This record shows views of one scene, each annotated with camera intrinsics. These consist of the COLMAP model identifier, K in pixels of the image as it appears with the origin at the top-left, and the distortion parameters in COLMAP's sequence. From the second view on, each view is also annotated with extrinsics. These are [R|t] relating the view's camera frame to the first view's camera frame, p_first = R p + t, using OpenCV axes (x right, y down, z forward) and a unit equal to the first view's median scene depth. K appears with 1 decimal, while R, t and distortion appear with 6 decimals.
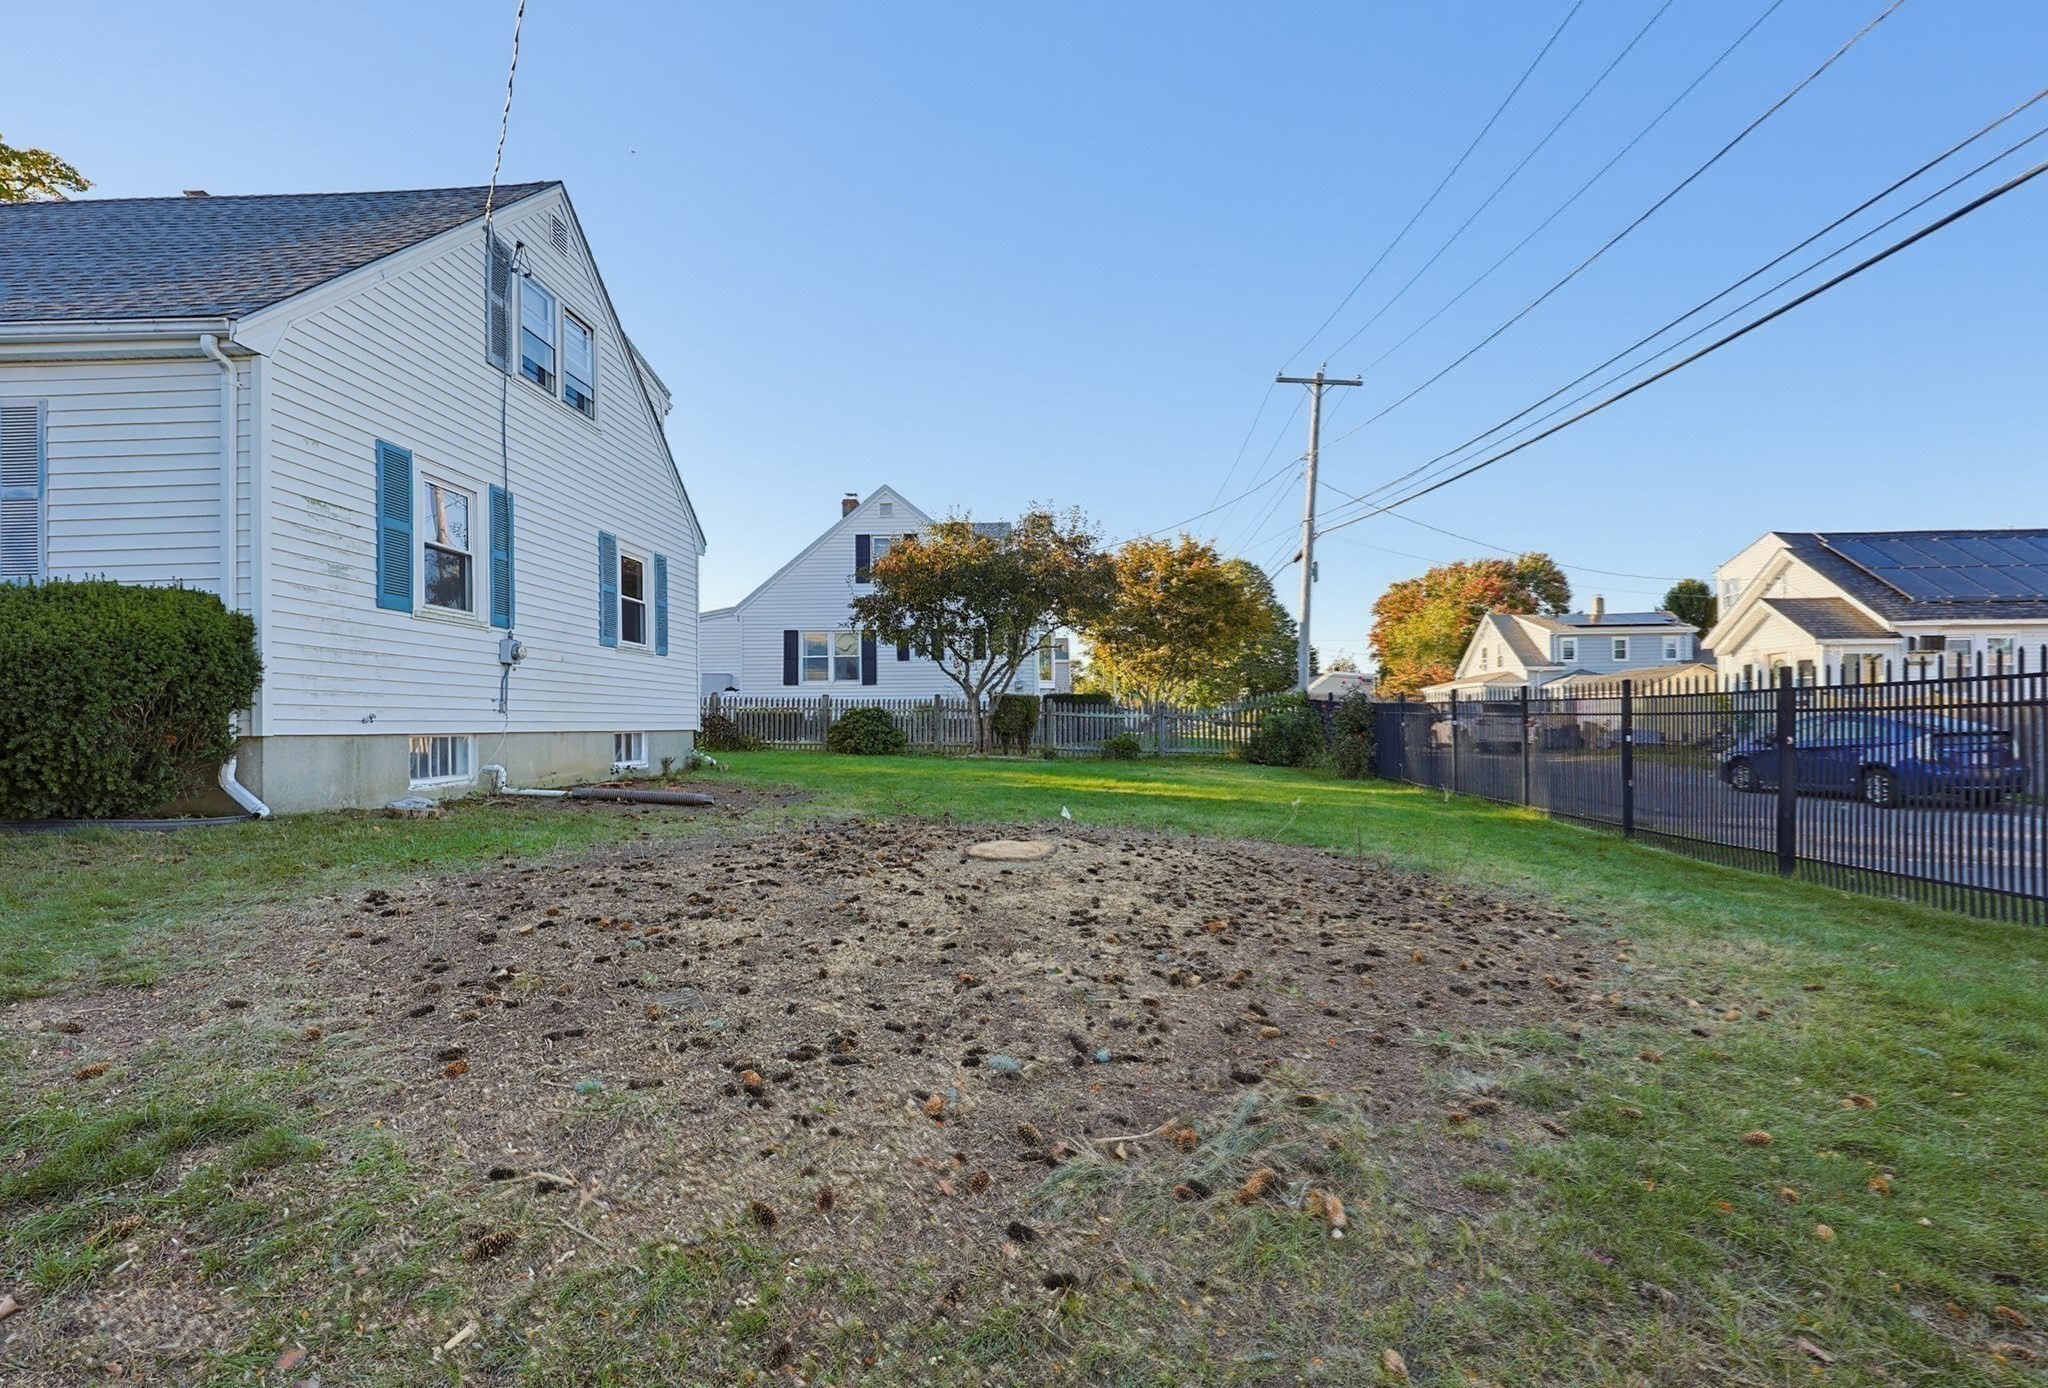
lens RADIAL K [[904.2, 0, 1015.9], [0, 904.2, 728.2], [0, 0, 1]] dist [-0.001414, -0.000101]
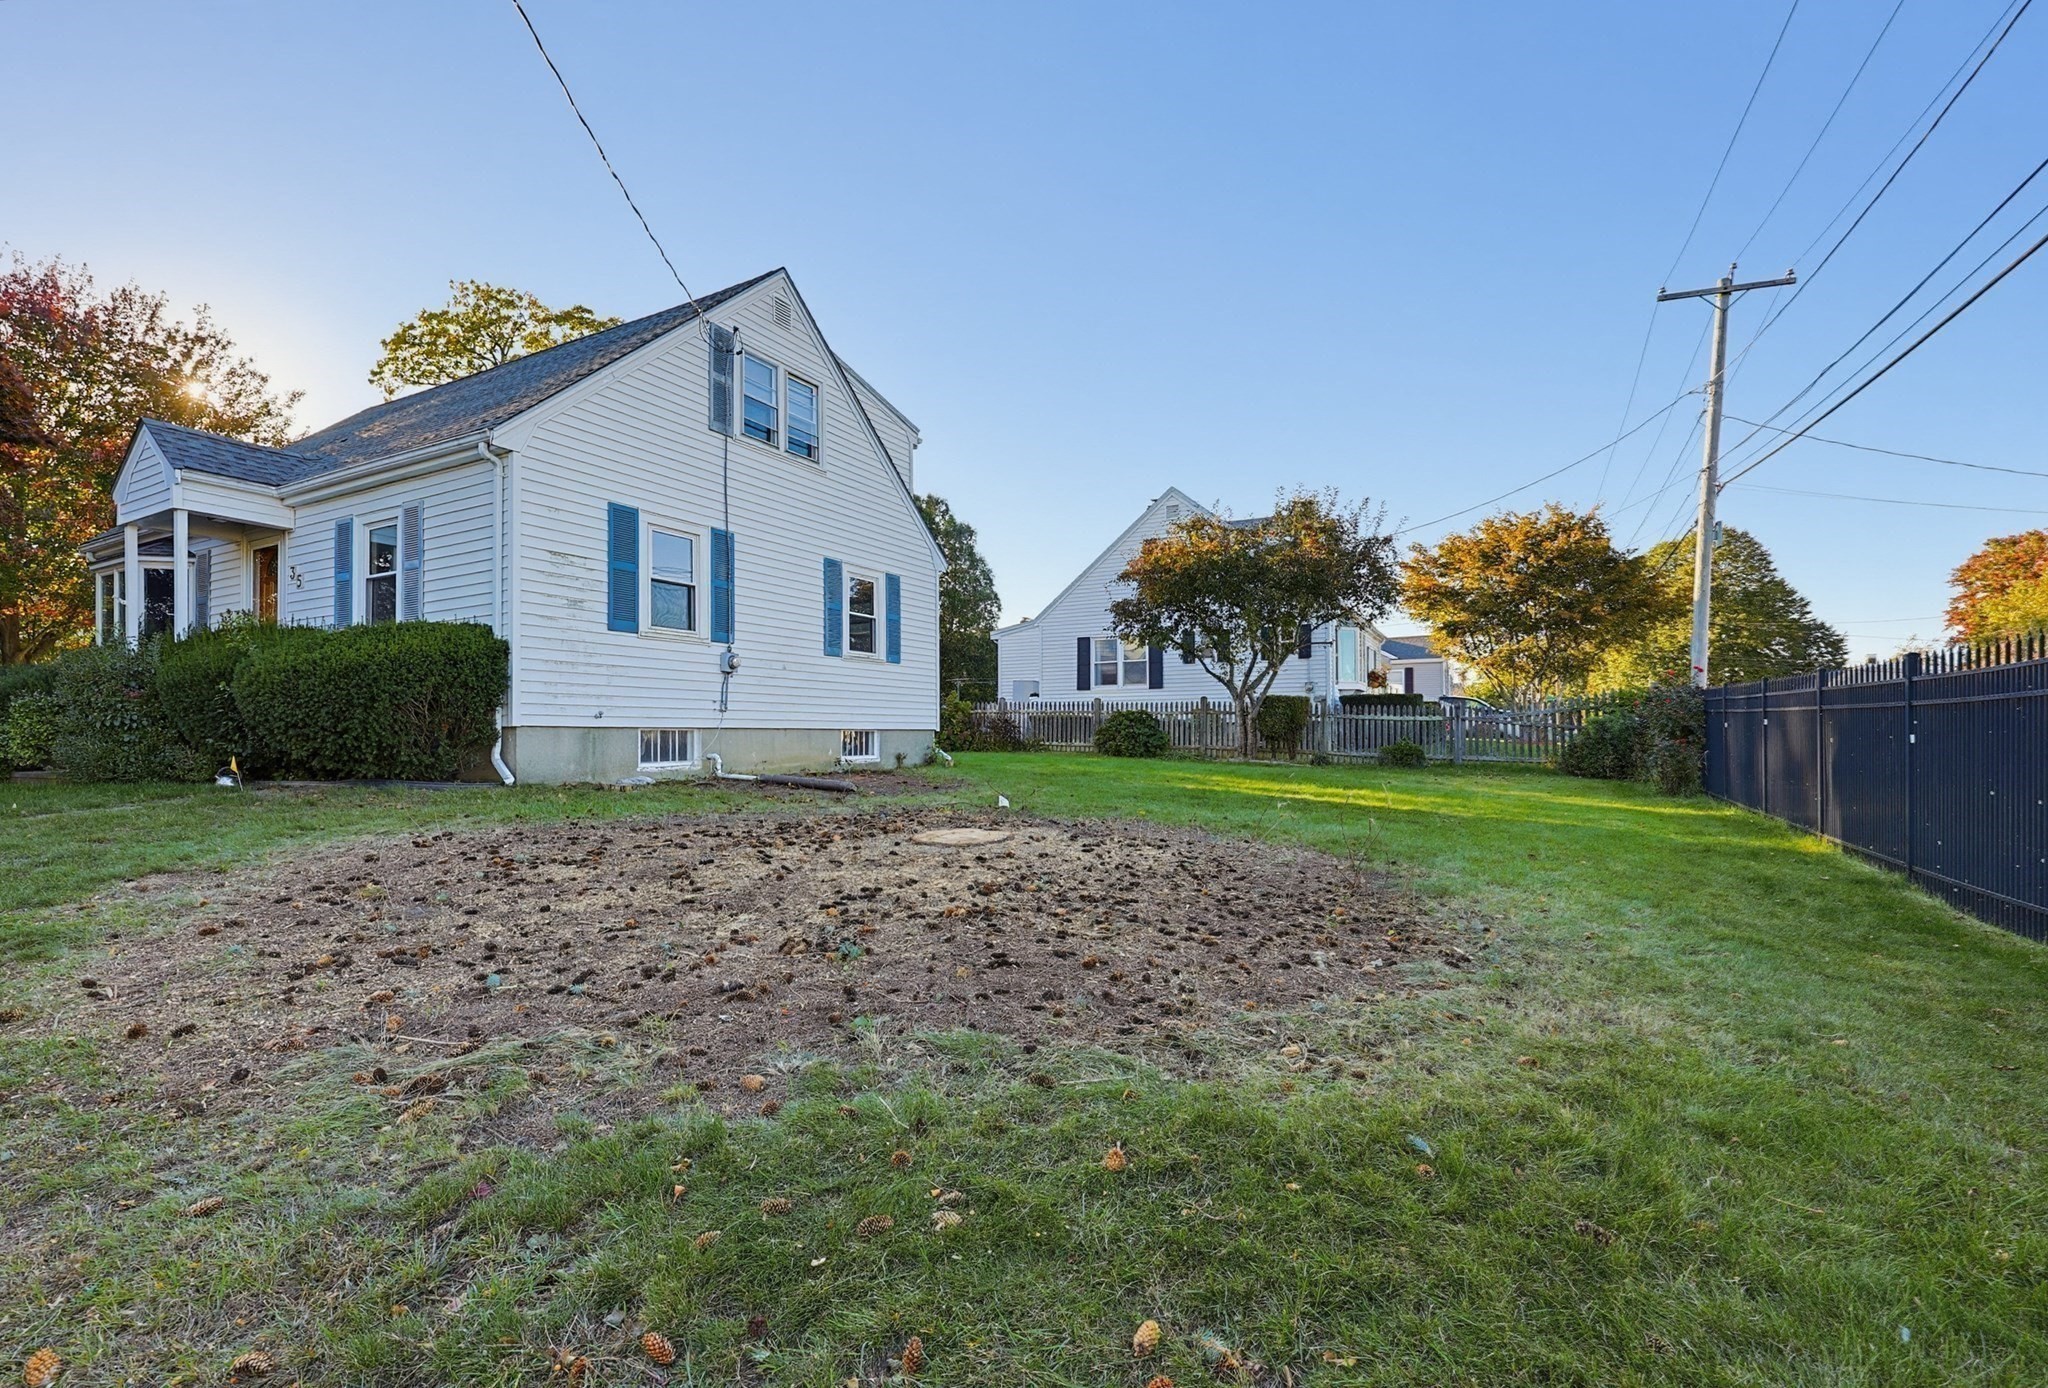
lens RADIAL K [[904.2, 0, 1006.7], [0, 904.2, 738.2], [0, 0, 1]] dist [-0.001414, -0.000101]
pose [[0.895454, 0.007530, -0.445090, 0.311784], [-0.006741, 0.999972, 0.003354, 0.011545], [0.445102, -0.000003, 0.895480, 0.064658]]
